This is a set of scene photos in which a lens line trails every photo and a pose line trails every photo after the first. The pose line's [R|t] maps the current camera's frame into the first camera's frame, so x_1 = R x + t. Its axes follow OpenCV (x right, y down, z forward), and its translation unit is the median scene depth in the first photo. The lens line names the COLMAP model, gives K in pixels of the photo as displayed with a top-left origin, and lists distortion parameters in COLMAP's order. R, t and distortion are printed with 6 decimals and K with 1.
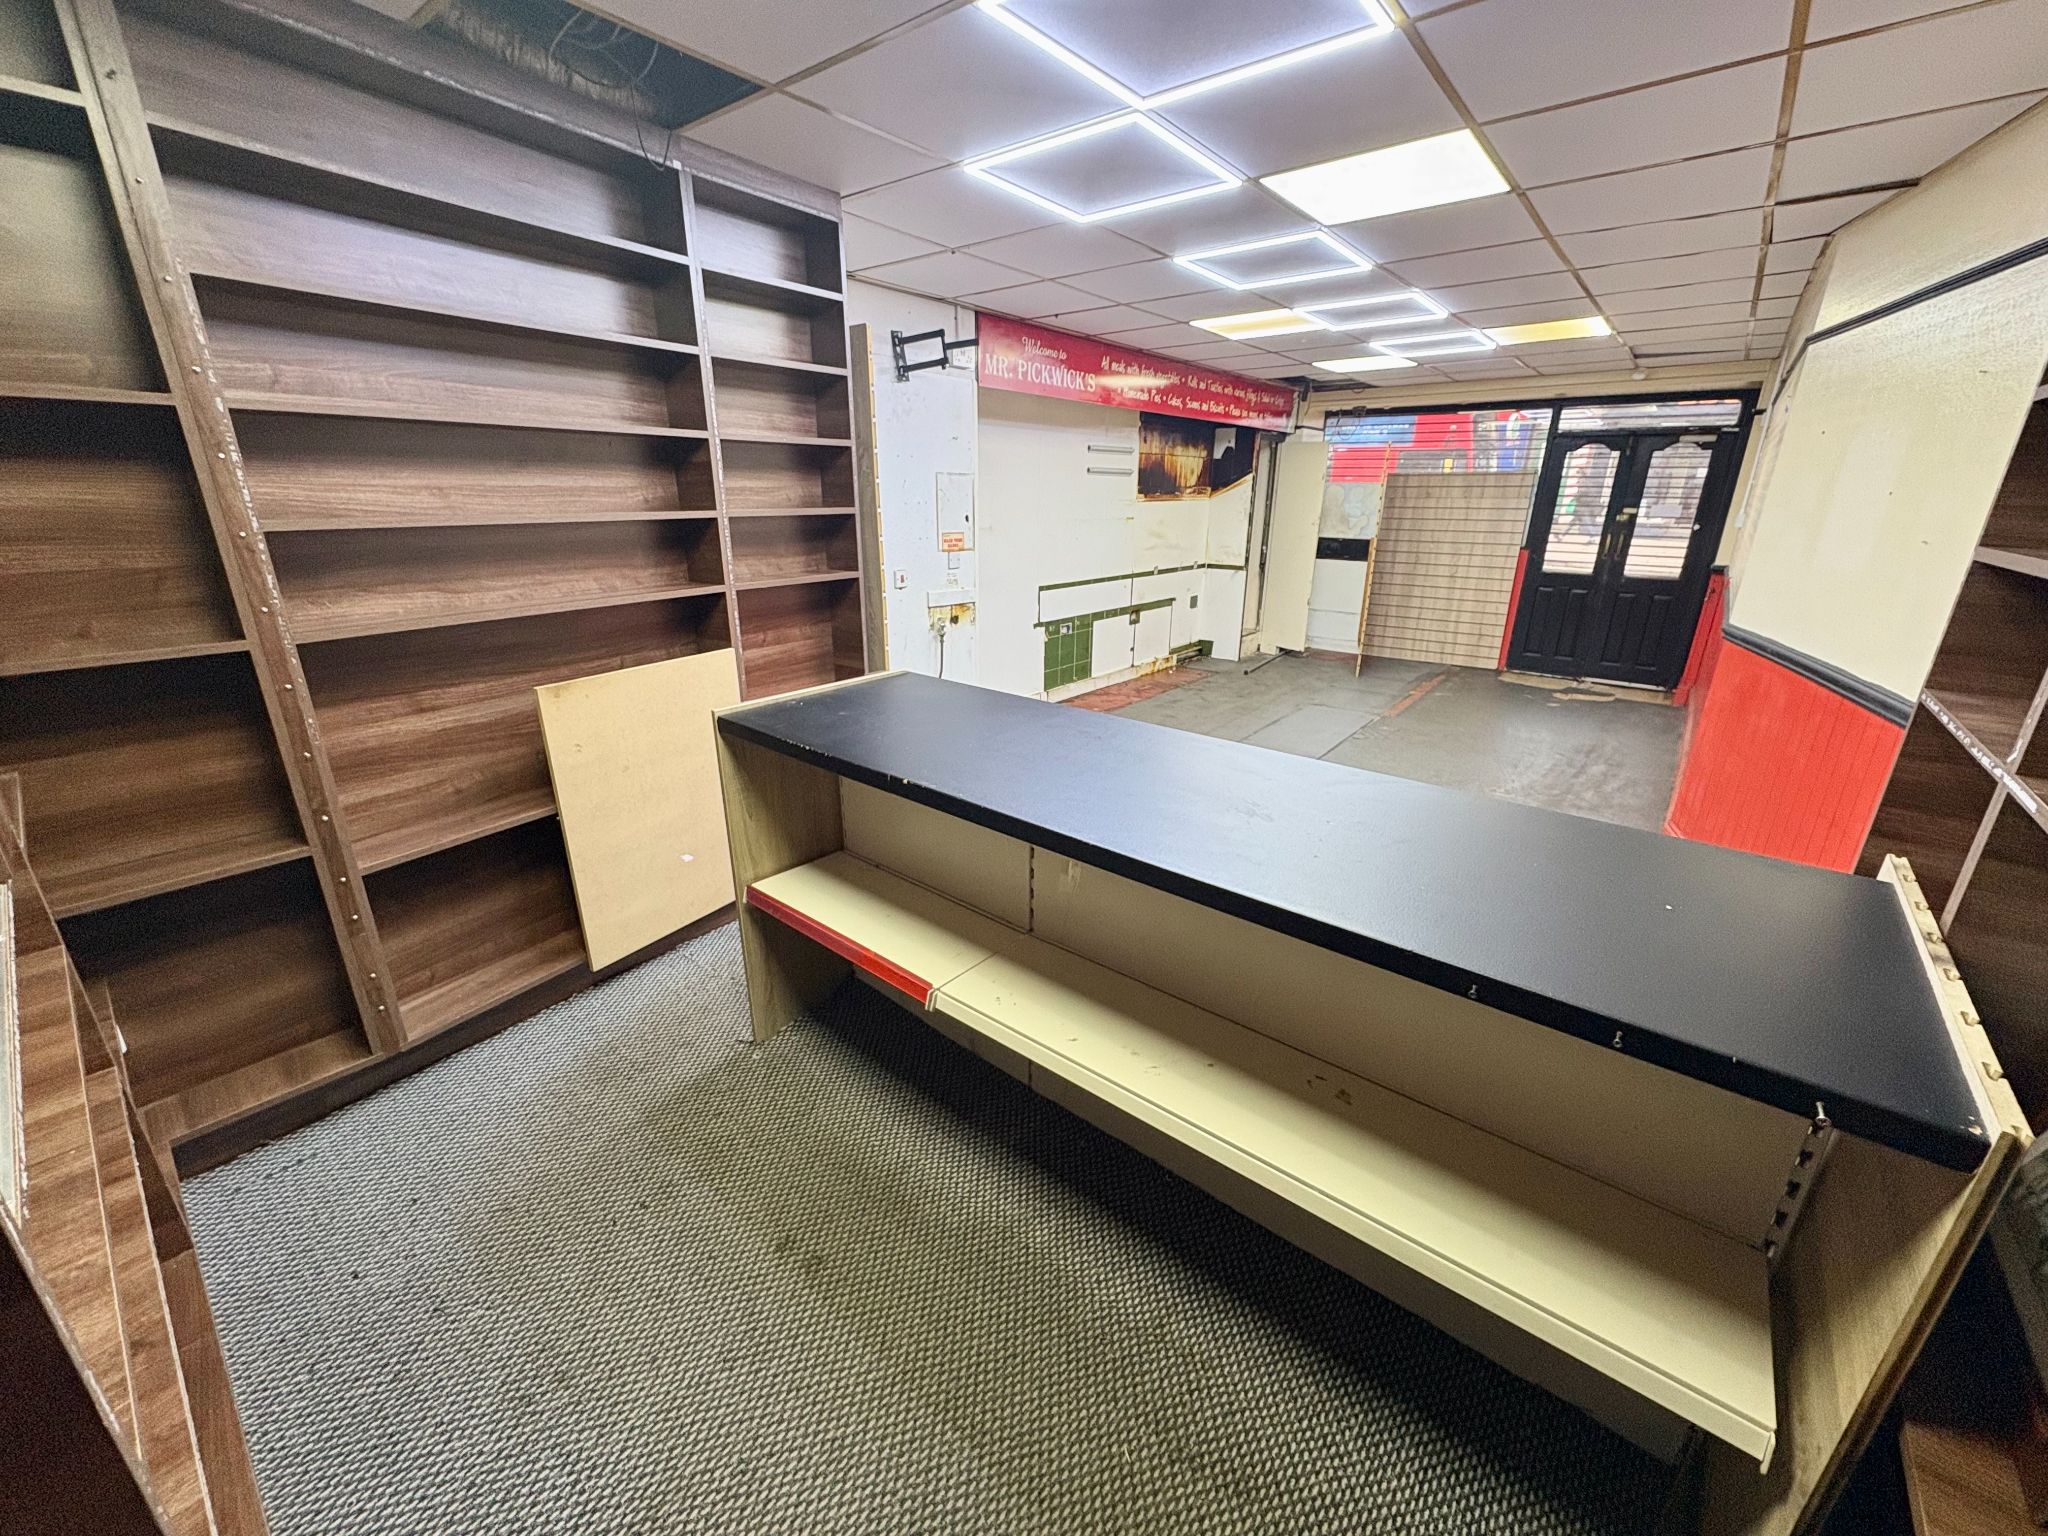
lens RADIAL K [[812.7, 0, 1024.0], [0, 812.7, 768.0], [0, 0, 1]] dist [-0.000280, -0.000230]
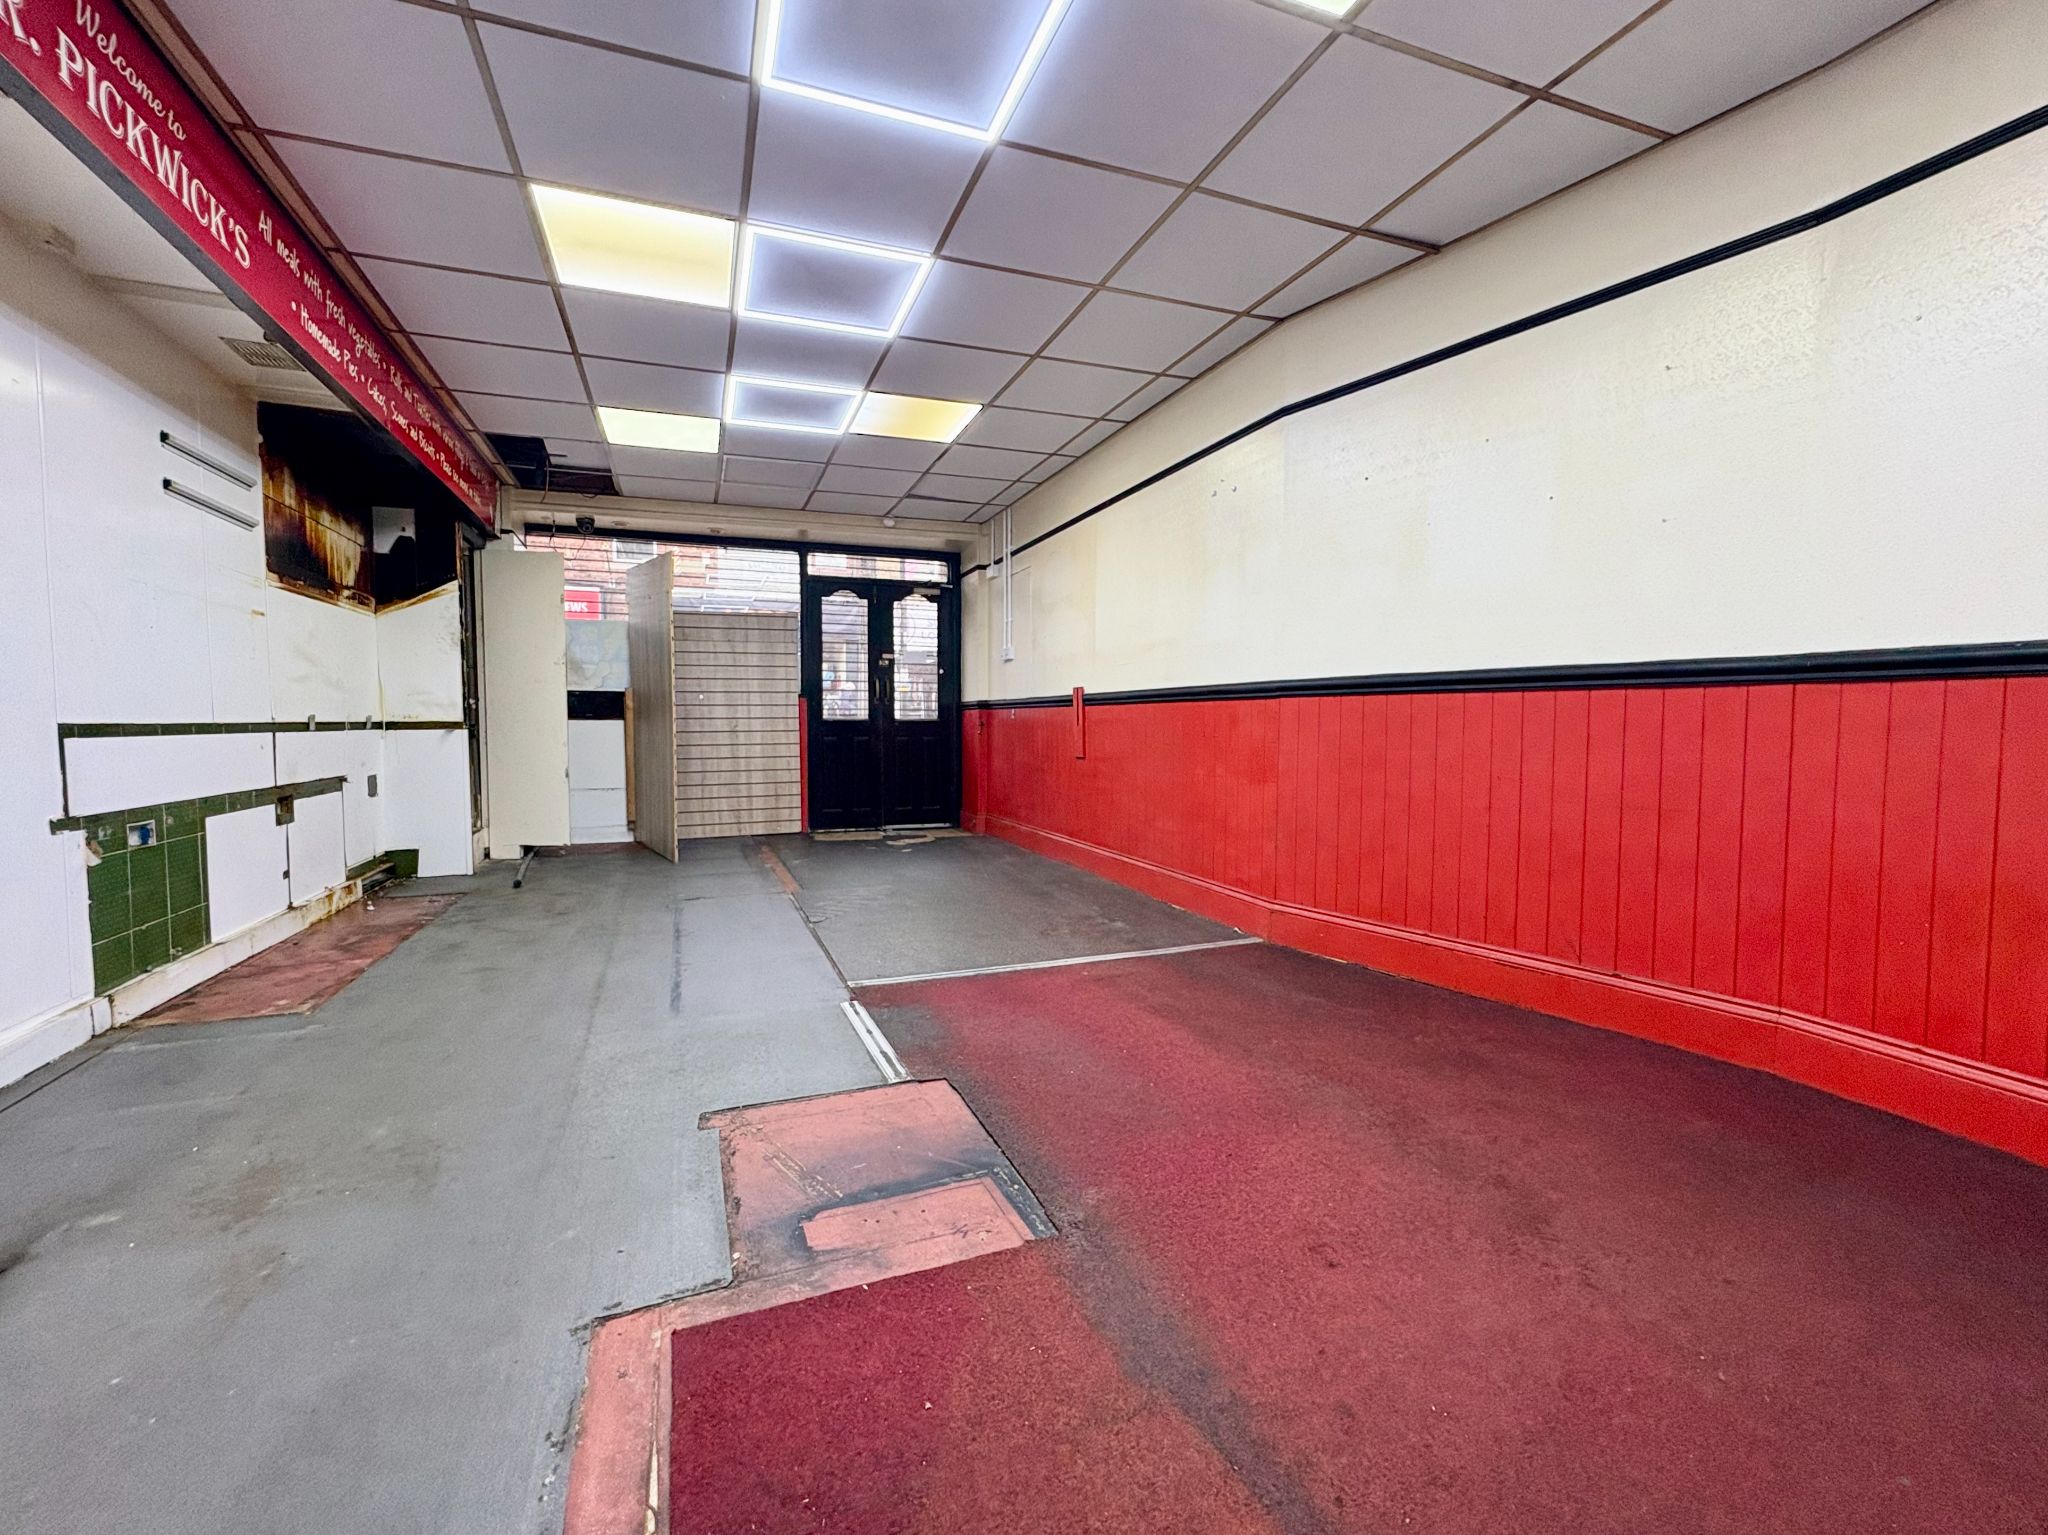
lens RADIAL K [[849.9, 0, 1002.6], [0, 849.9, 767.4], [0, 0, 1]] dist [-0.000136, -0.000174]
pose [[0.513068, -0.054103, 0.856641, -0.083061], [0.282942, 0.952891, -0.109281, -0.030087], [-0.810373, 0.298448, 0.504206, 0.380502]]
